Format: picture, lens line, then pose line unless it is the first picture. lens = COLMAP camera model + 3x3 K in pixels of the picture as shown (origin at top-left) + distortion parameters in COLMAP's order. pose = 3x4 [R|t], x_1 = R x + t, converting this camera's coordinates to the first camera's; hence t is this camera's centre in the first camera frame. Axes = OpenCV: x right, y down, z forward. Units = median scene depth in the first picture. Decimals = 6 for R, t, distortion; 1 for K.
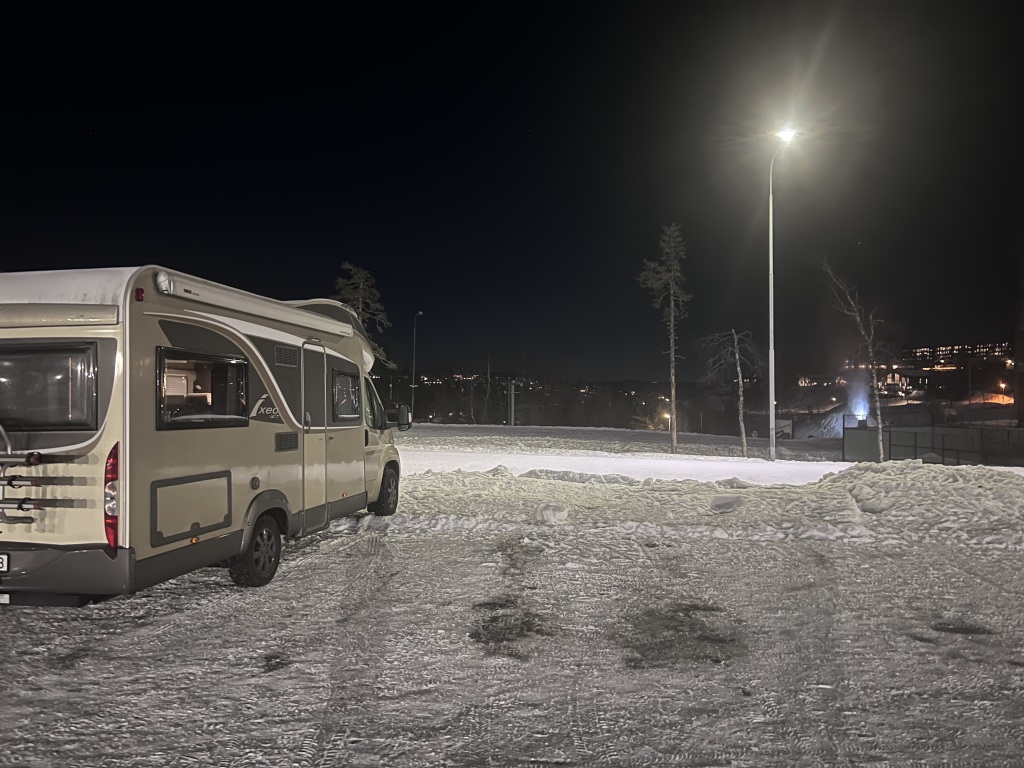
lens RADIAL K [[766.1, 0, 510.8], [0, 766.1, 394.4], [0, 0, 1]] dist [0.025660, -0.023556]
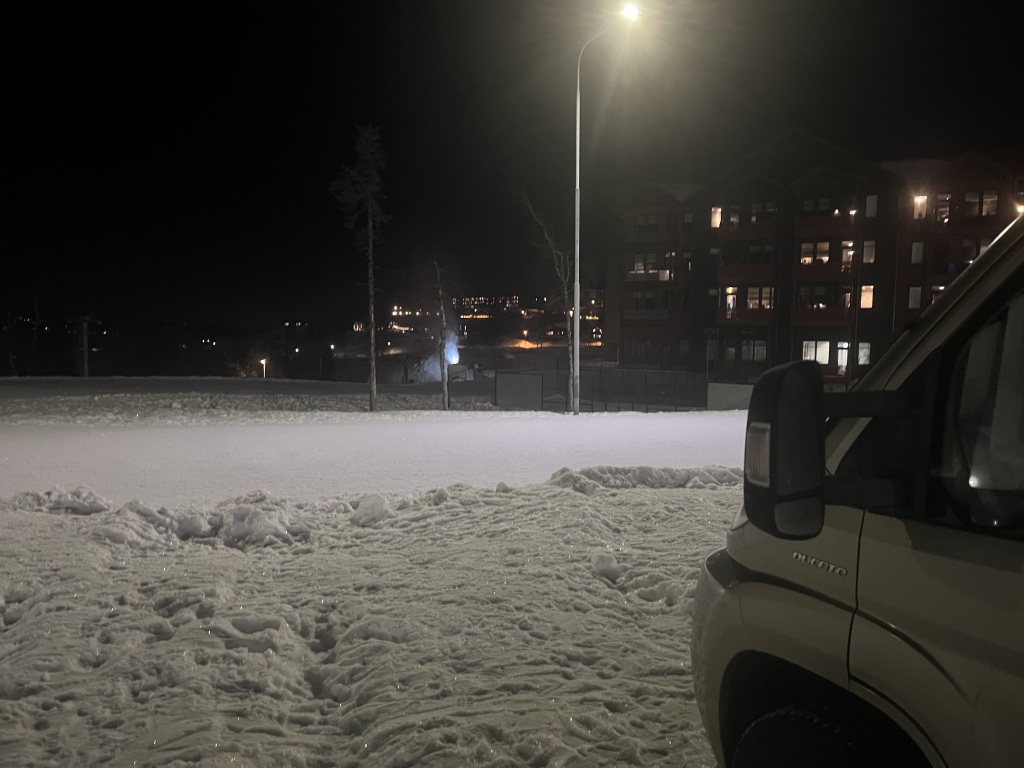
lens RADIAL K [[766.1, 0, 512.4], [0, 766.1, 391.7], [0, 0, 1]] dist [0.025660, -0.023556]
pose [[0.828441, -0.031546, 0.559187, -0.126201], [-0.007125, 0.997738, 0.066842, 0.003152], [-0.560030, -0.059359, 0.826343, 0.235010]]
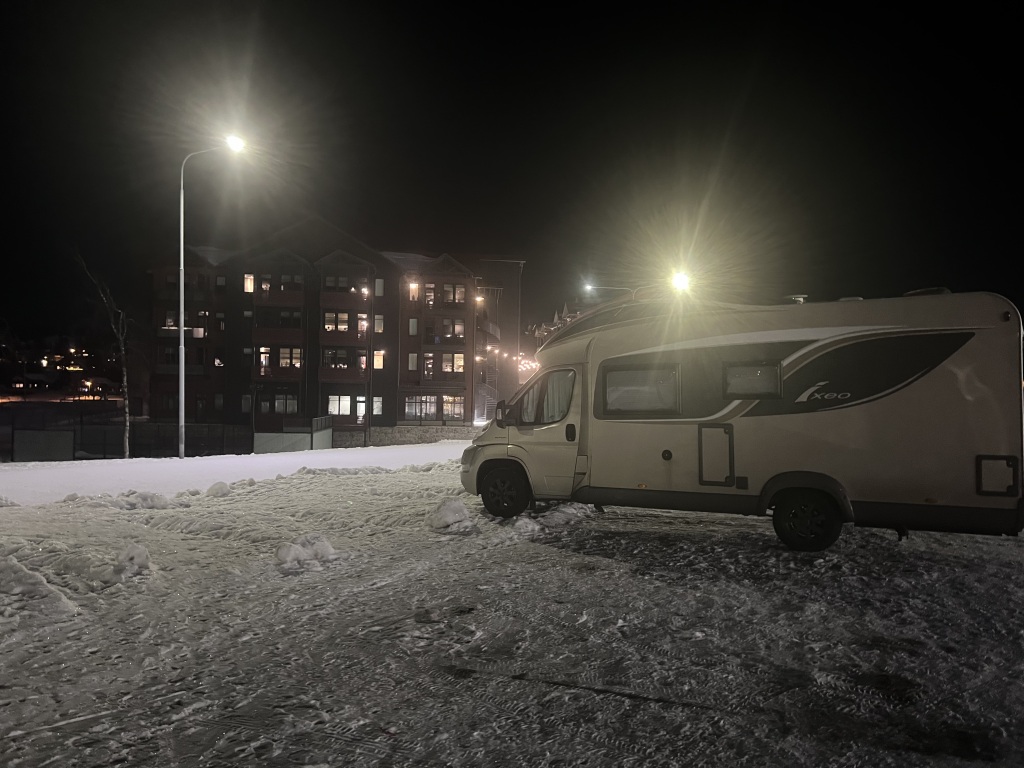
lens RADIAL K [[766.1, 0, 519.6], [0, 766.1, 388.1], [0, 0, 1]] dist [0.025660, -0.023556]
pose [[0.329713, 0.014338, 0.943972, -0.304966], [-0.006793, 0.999895, -0.012815, 0.003406], [-0.944057, -0.002187, 0.329775, 0.179002]]
